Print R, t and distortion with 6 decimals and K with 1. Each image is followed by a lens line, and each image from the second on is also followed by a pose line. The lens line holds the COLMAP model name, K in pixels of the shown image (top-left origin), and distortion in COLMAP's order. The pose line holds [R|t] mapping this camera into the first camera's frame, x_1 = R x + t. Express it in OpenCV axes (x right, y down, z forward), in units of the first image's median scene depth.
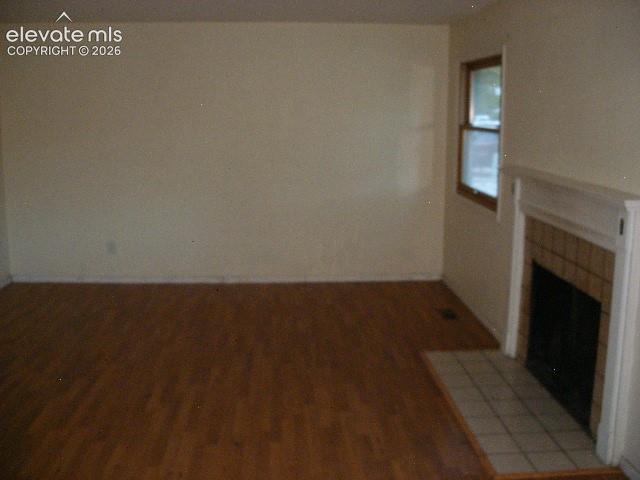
lens RADIAL K [[690.1, 0, 320.0], [0, 690.1, 240.0], [0, 0, 1]] dist [-0.260666, 0.485339]
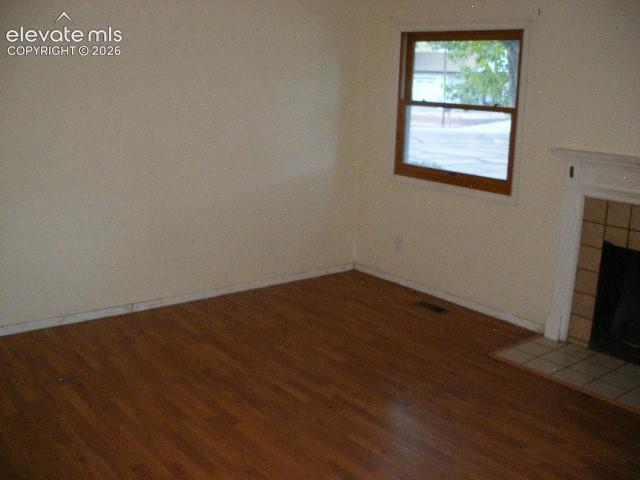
lens RADIAL K [[690.1, 0, 320.0], [0, 690.1, 240.0], [0, 0, 1]] dist [-0.260666, 0.485339]
pose [[0.806690, -0.116972, 0.579283, -0.465747], [0.084492, 0.992974, 0.082846, -0.071013], [-0.584904, -0.017886, 0.810906, 0.332256]]
